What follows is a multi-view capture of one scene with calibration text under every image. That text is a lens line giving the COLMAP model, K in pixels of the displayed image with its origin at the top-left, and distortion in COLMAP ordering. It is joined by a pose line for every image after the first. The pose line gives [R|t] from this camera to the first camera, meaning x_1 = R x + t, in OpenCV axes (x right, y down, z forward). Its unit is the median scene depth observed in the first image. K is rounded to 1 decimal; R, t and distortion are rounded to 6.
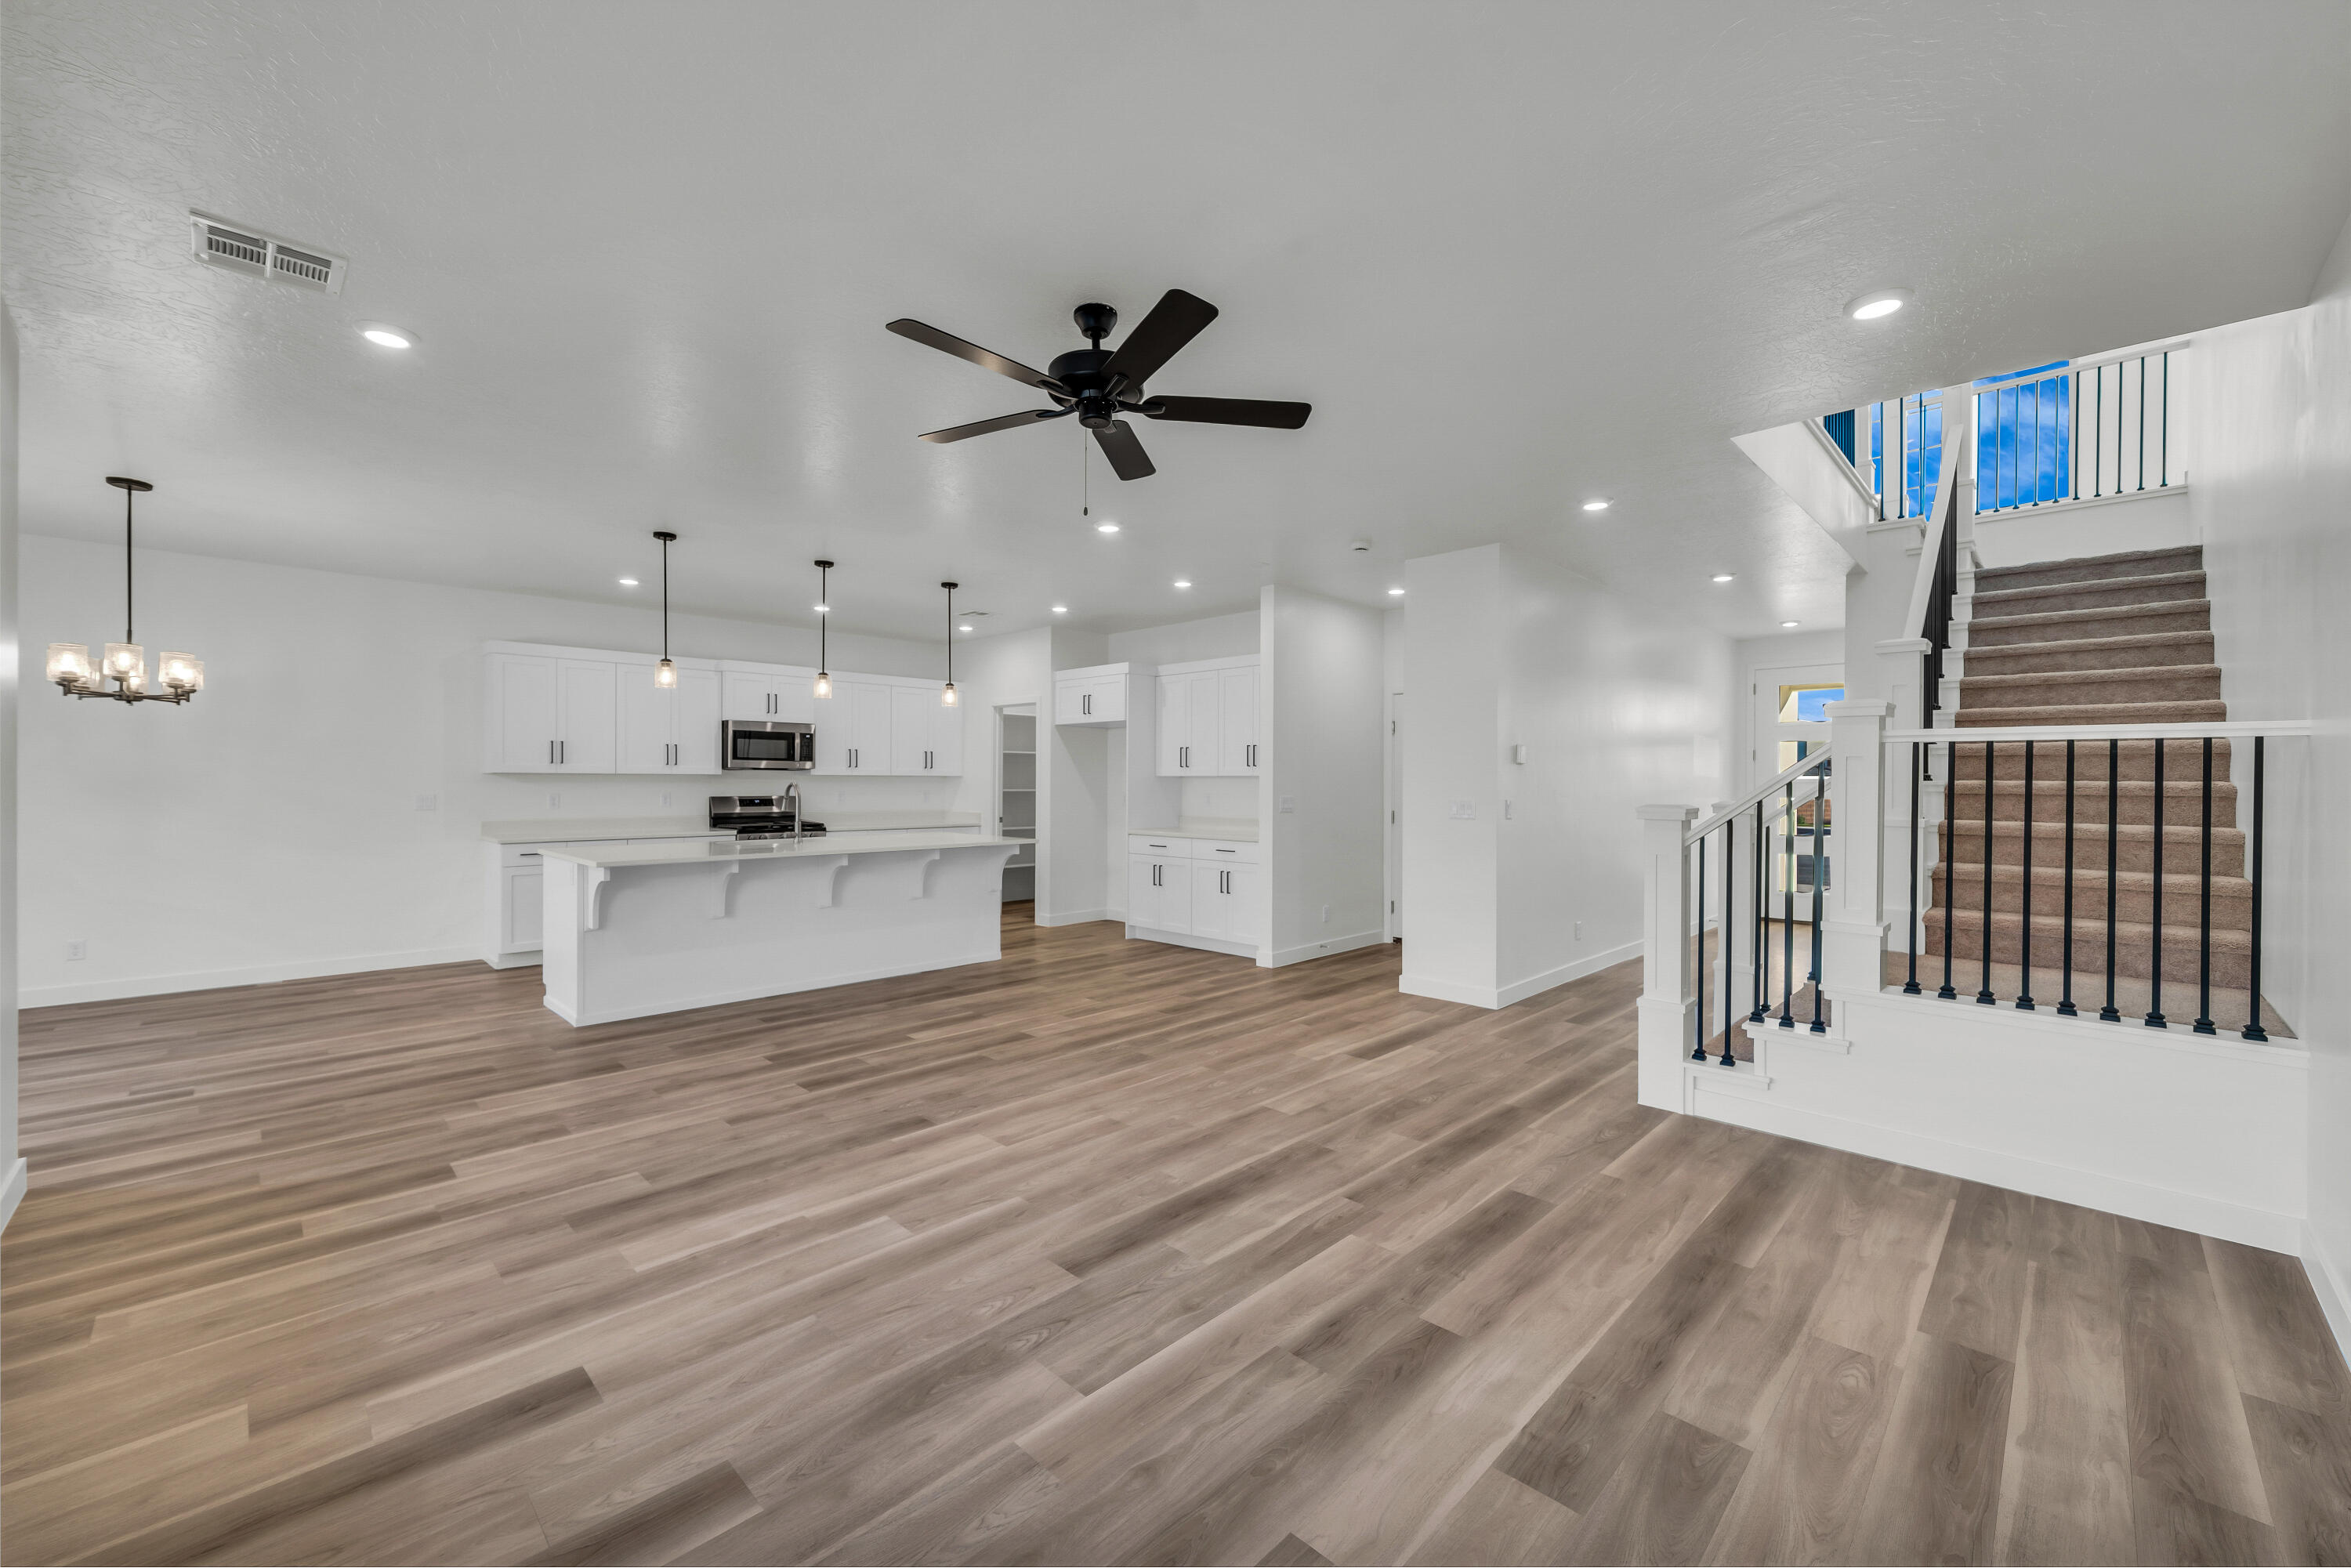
lens RADIAL K [[917.8, 0, 1132.5], [0, 917.8, 790.8], [0, 0, 1]] dist [-0.007531, 0.001334]
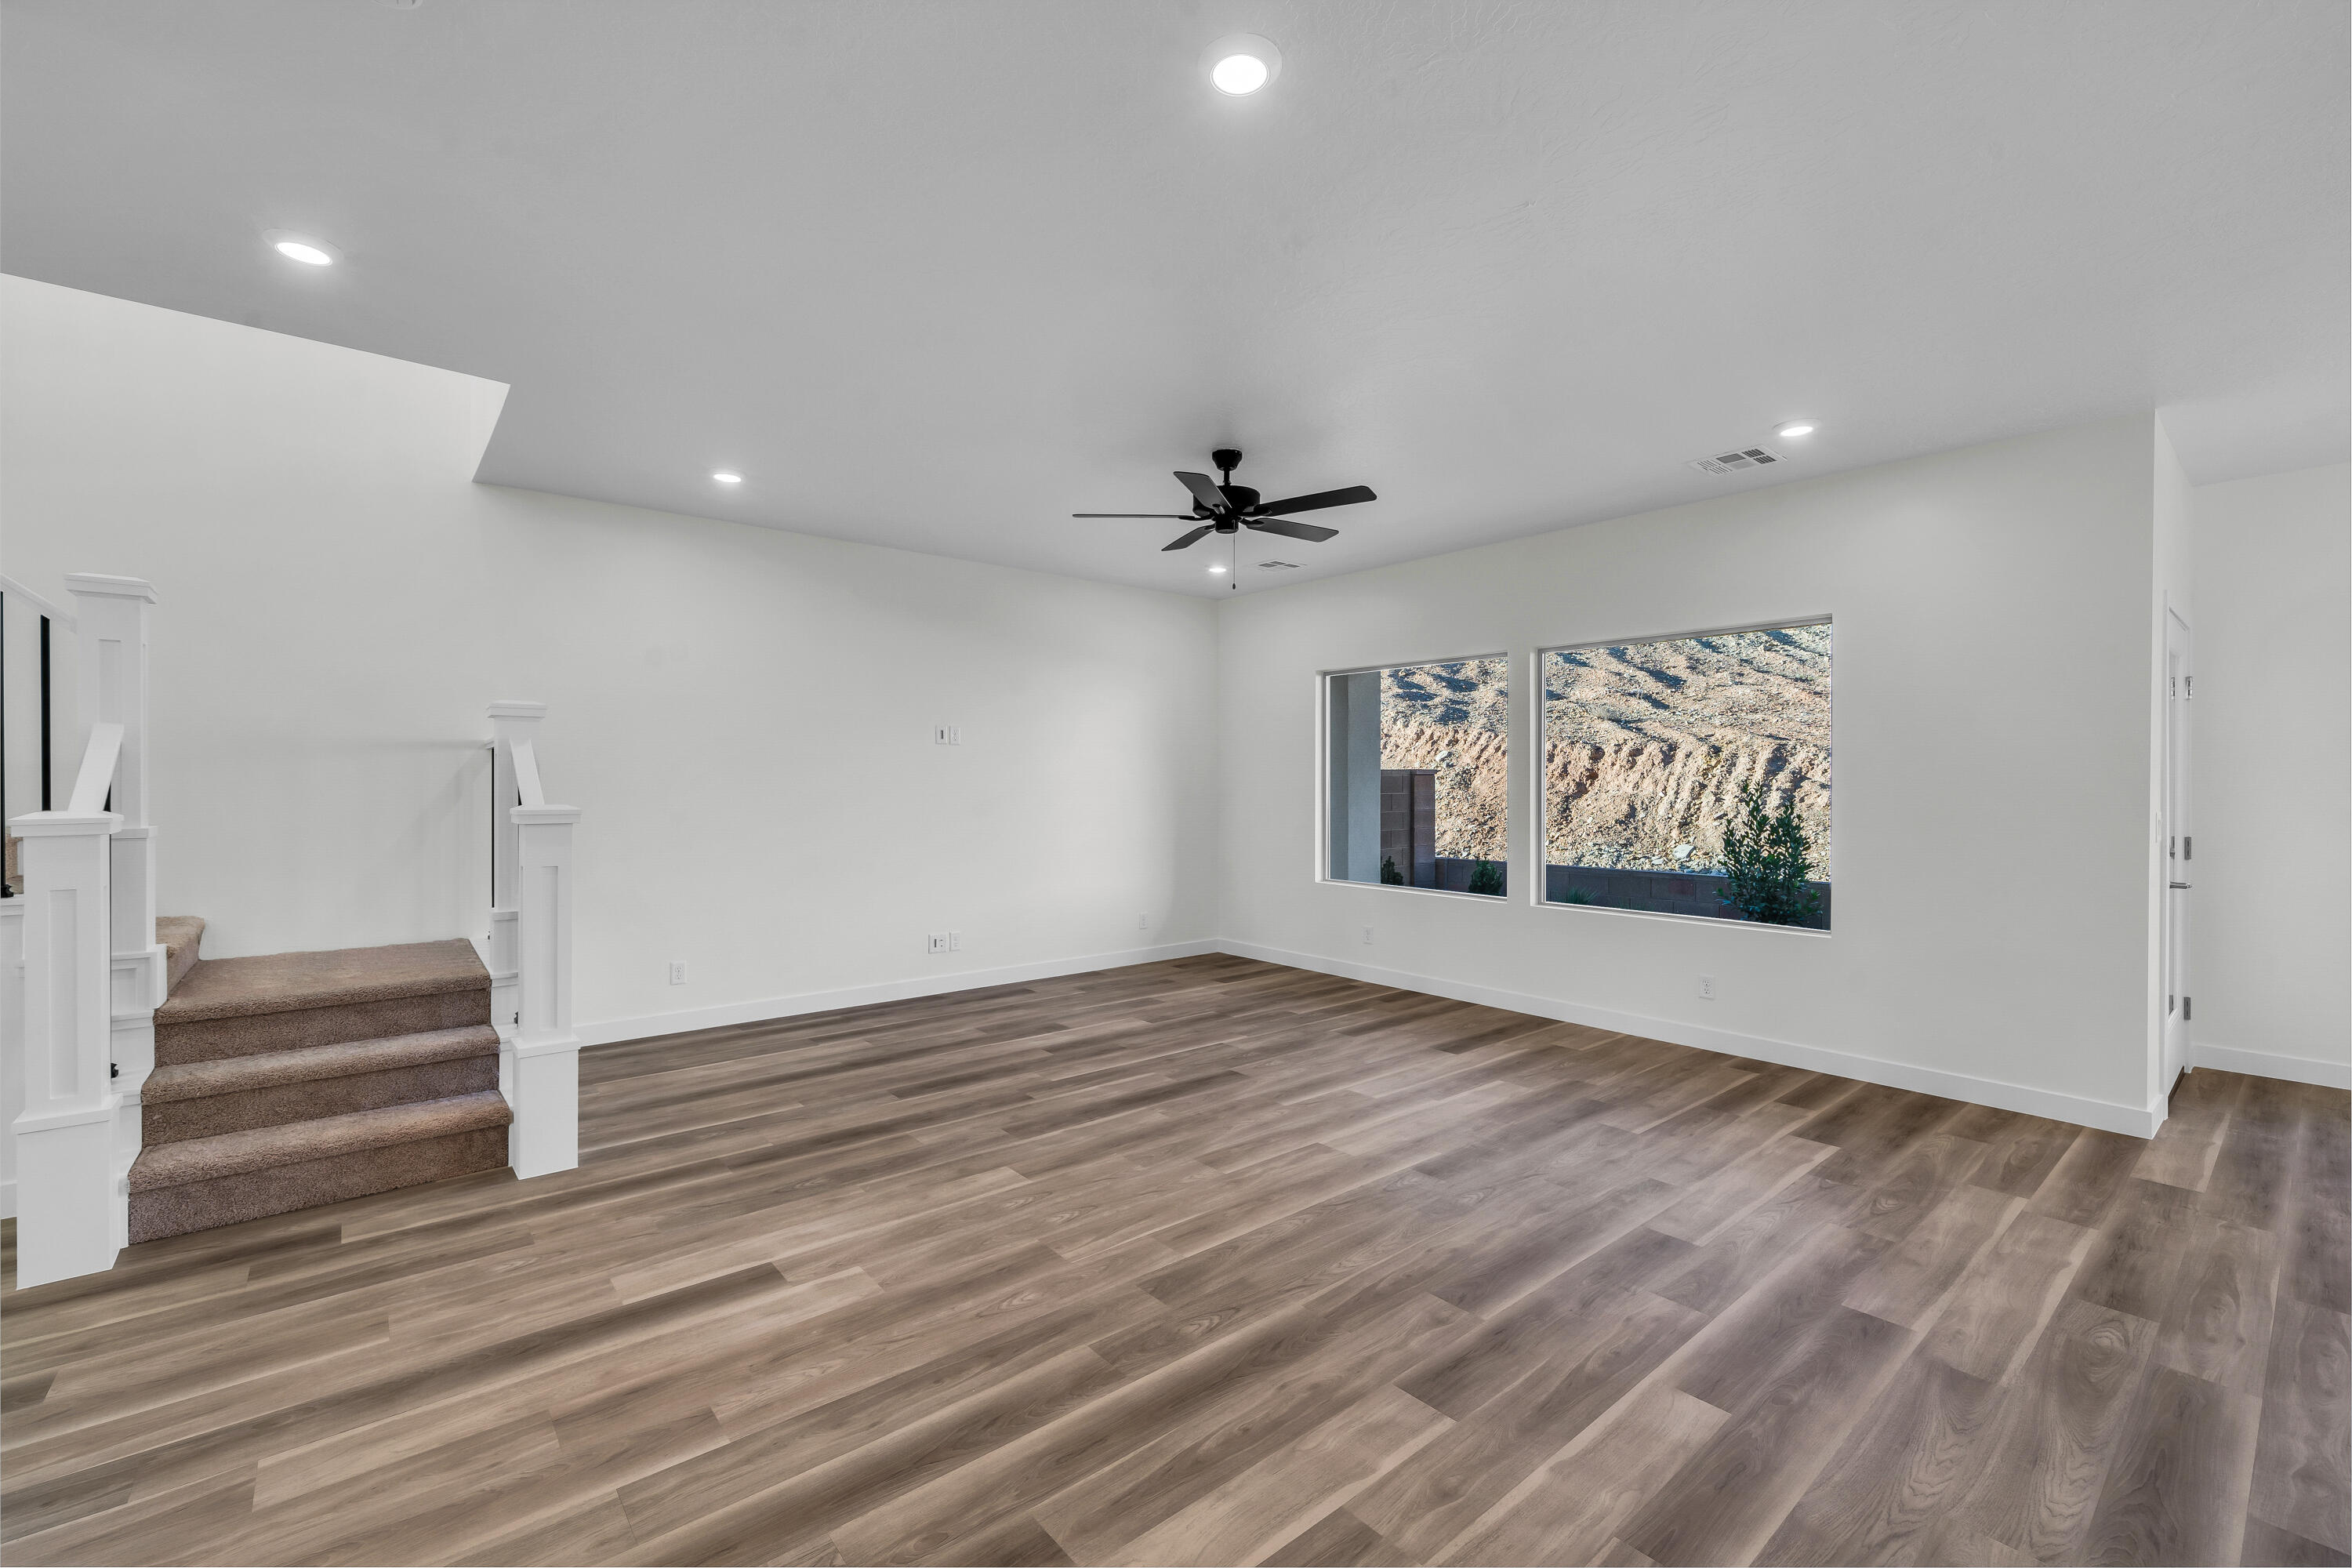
lens RADIAL K [[983.9, 0, 1149.8], [0, 983.9, 788.9], [0, 0, 1]] dist [0.001181, -0.000064]
pose [[-0.997012, -0.007173, 0.076912, -0.028876], [-0.005899, 0.999842, 0.016775, -0.017837], [-0.077020, 0.016271, -0.996897, 1.808610]]
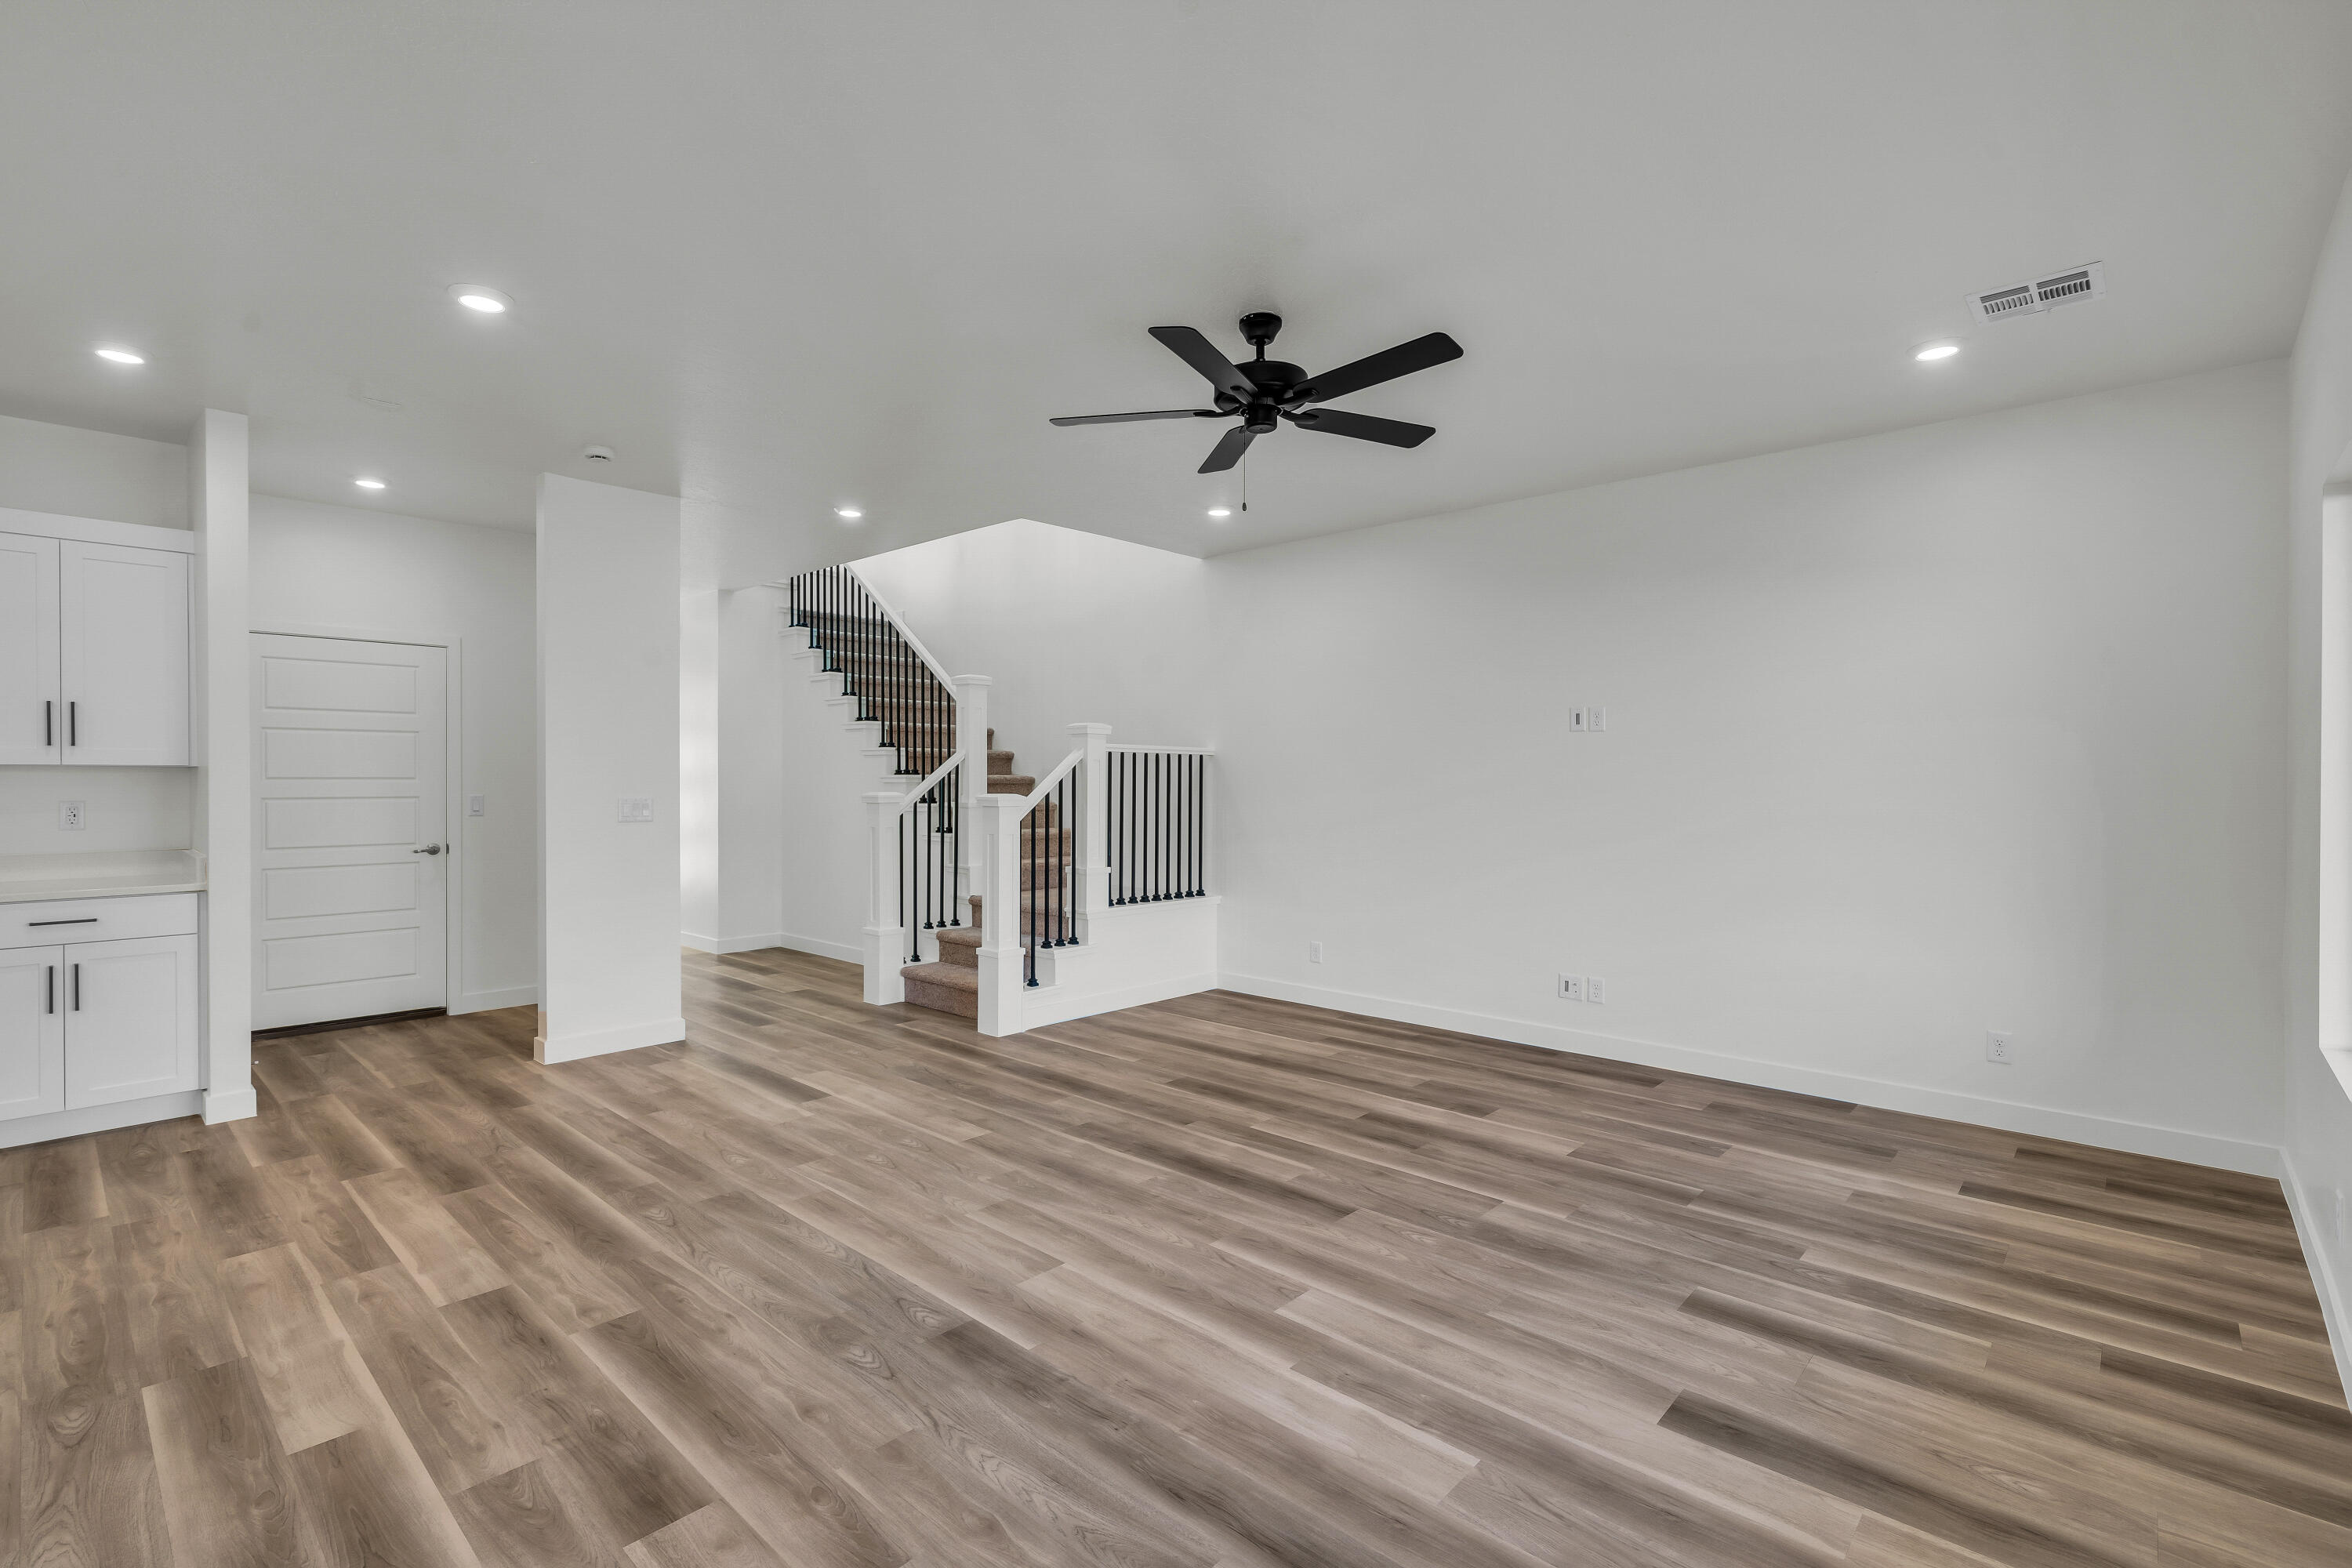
lens RADIAL K [[1066.4, 0, 1176.8], [0, 1066.4, 786.6], [0, 0, 1]] dist [0.002407, 0.001156]
pose [[-0.055077, -0.011312, 0.998418, -0.876846], [0.008239, 0.999897, 0.011784, -0.011664], [-0.998448, 0.008875, -0.054978, 0.822925]]
